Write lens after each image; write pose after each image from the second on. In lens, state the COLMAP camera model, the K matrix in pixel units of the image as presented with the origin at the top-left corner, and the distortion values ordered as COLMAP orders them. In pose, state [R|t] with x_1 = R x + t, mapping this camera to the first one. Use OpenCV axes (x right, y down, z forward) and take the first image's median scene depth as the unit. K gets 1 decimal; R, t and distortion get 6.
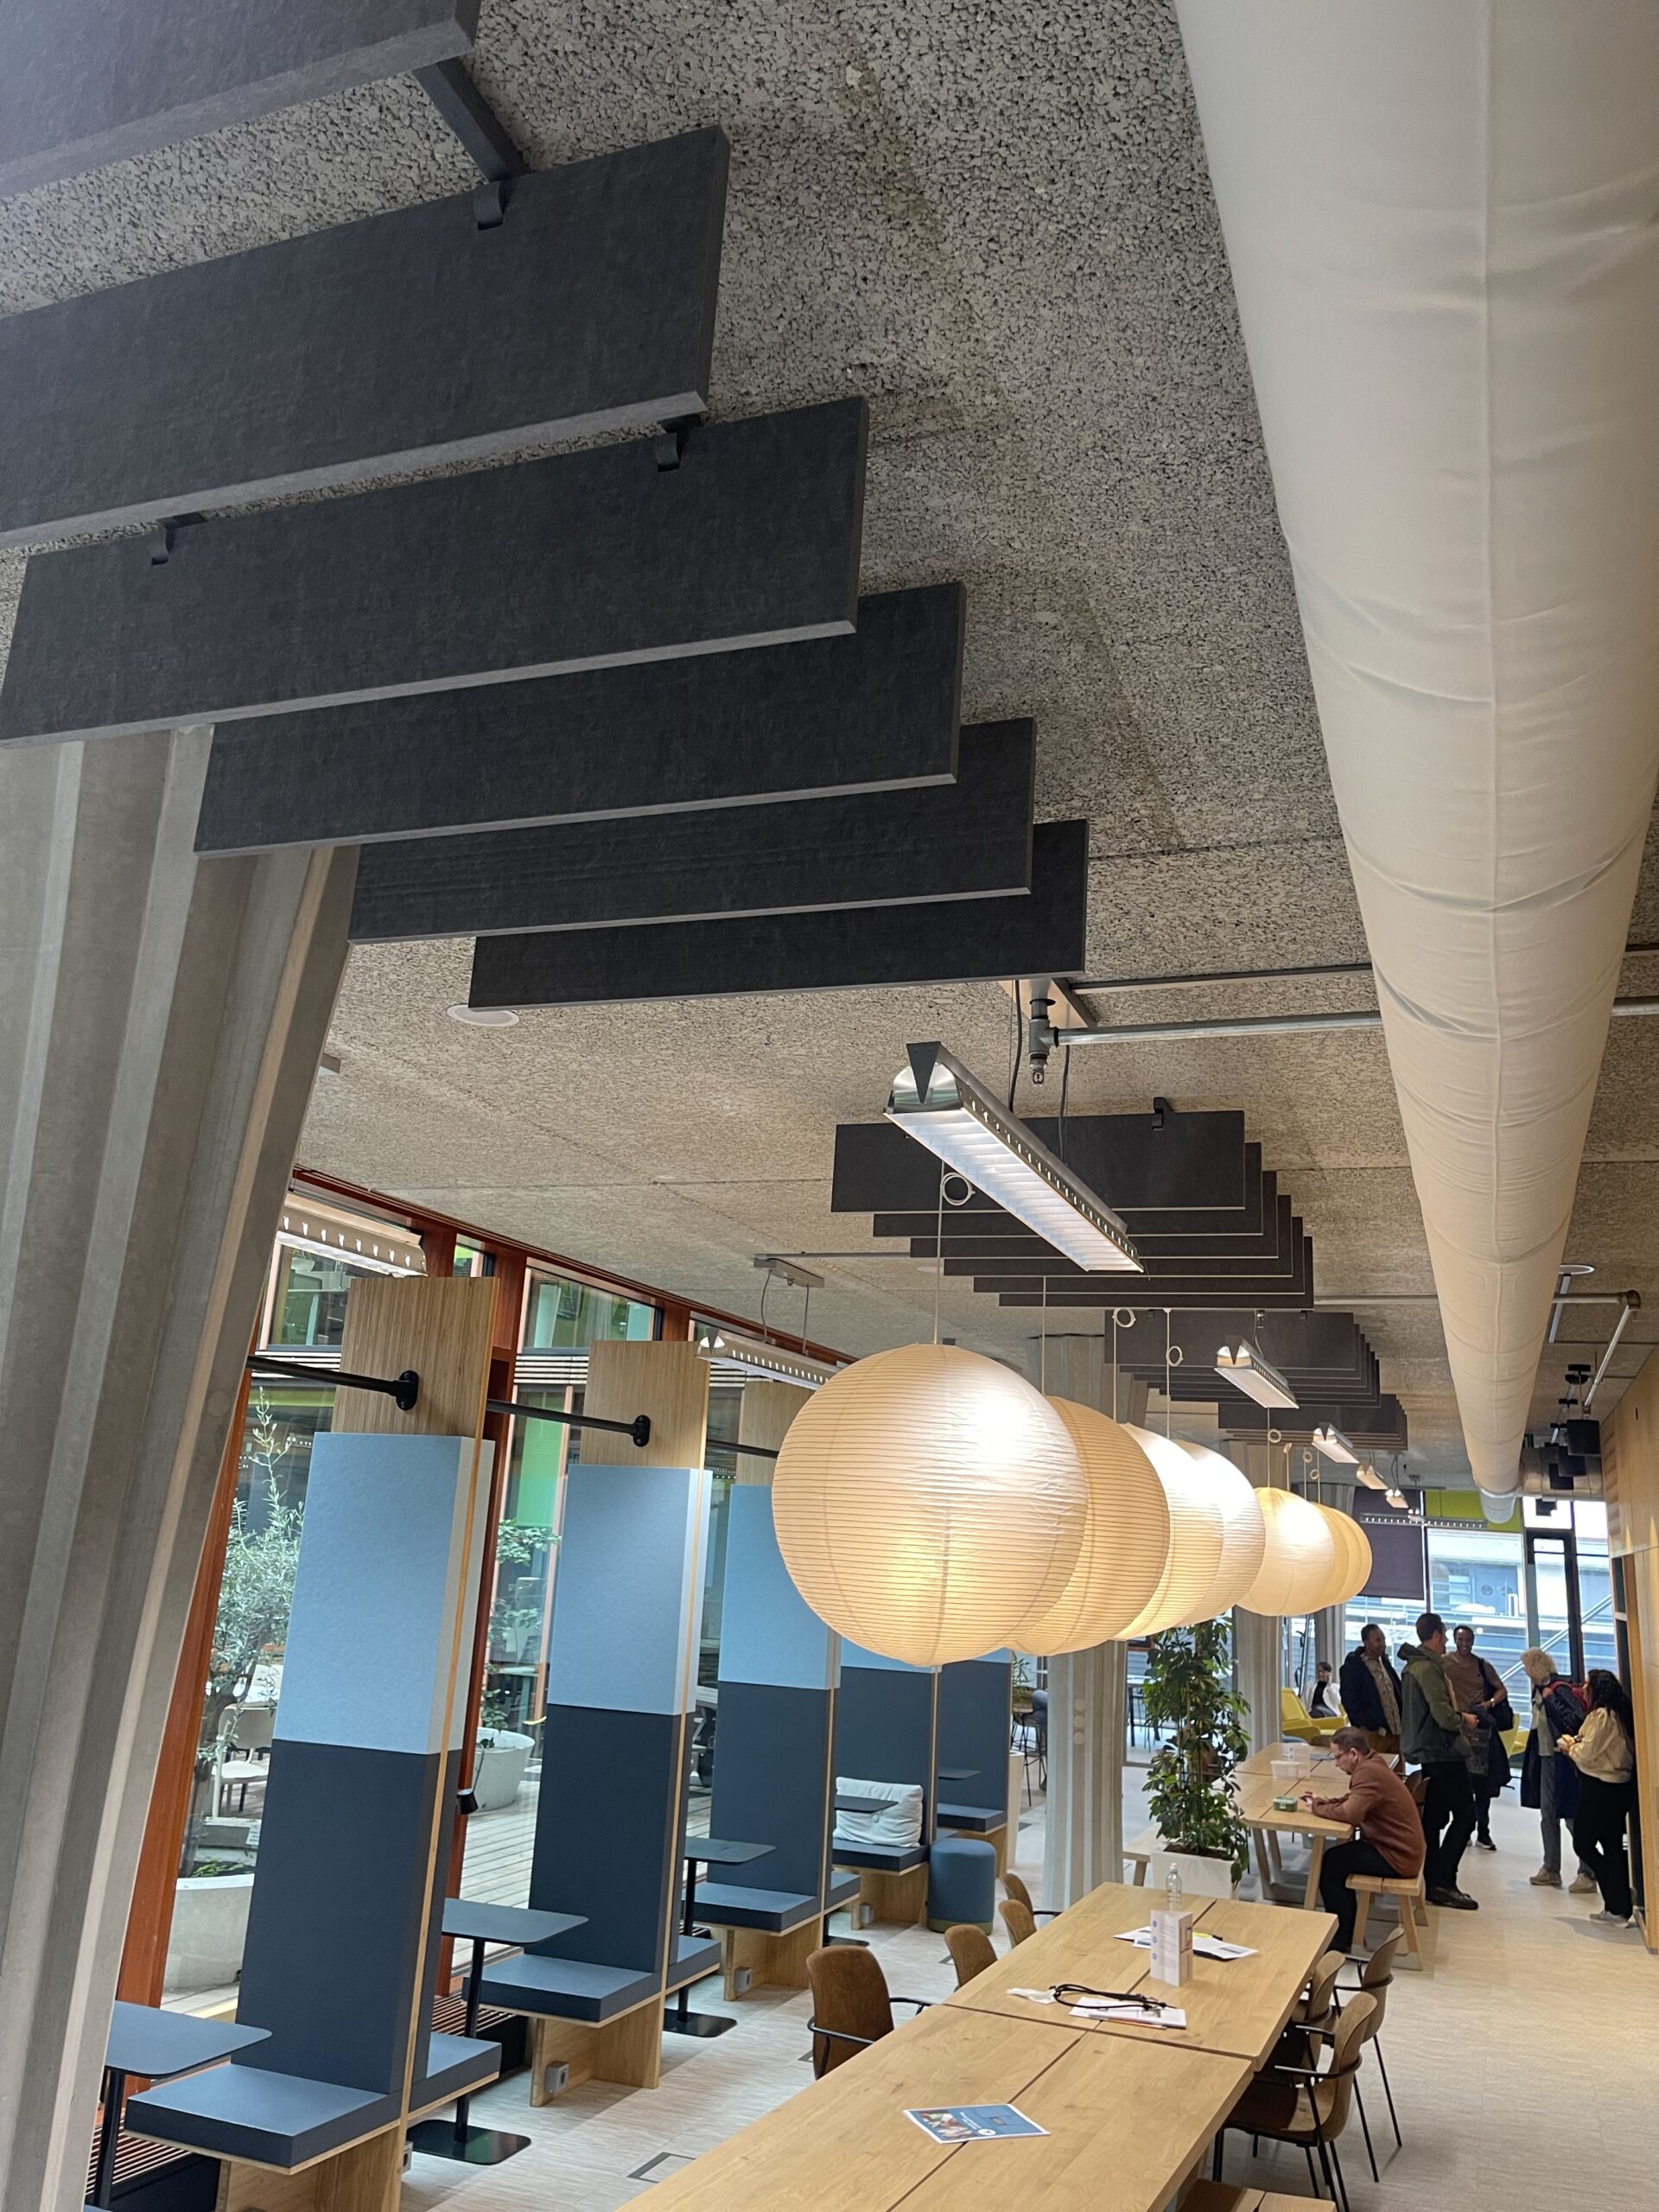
lens RADIAL K [[1685.3, 0, 830.9], [0, 1685.3, 1103.4], [0, 0, 1]] dist [0.033379, -0.006075]
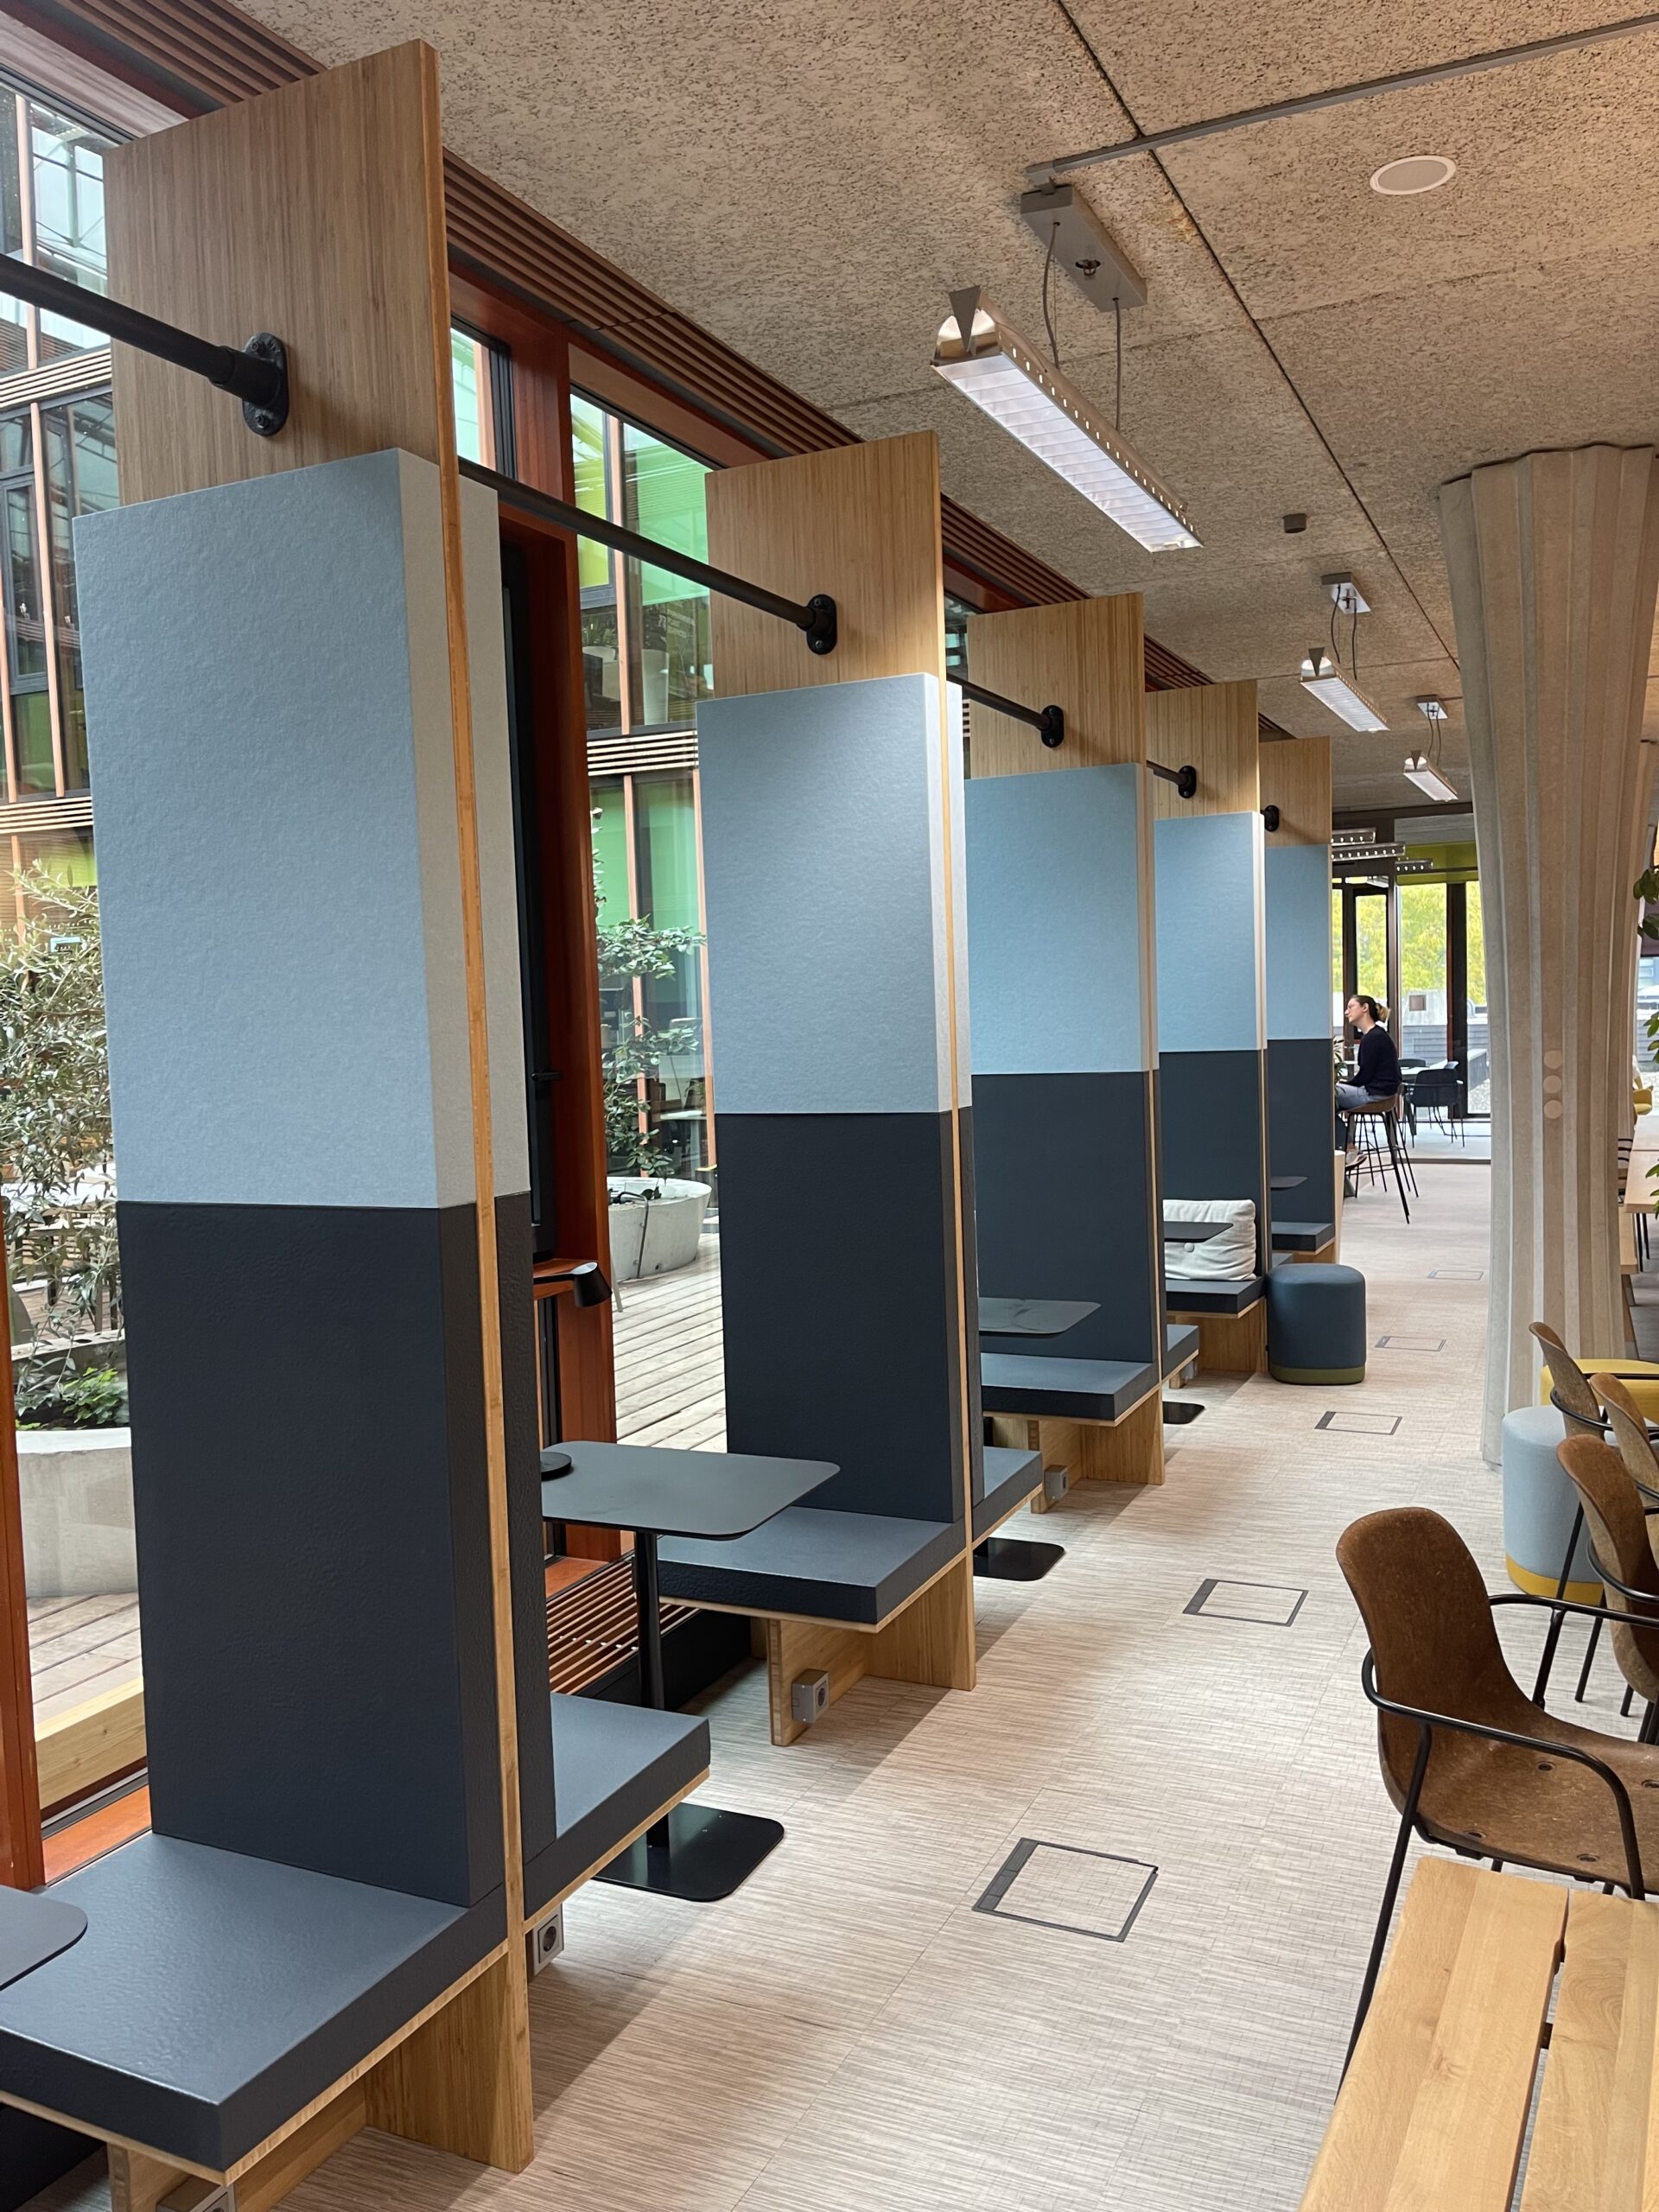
lens RADIAL K [[1685.3, 0, 833.0], [0, 1685.3, 1106.7], [0, 0, 1]] dist [0.033379, -0.006075]
pose [[0.992495, -0.083180, -0.089632, -0.063424], [0.106948, 0.945851, 0.306477, 0.151415], [0.059285, -0.313763, 0.947649, 0.385604]]
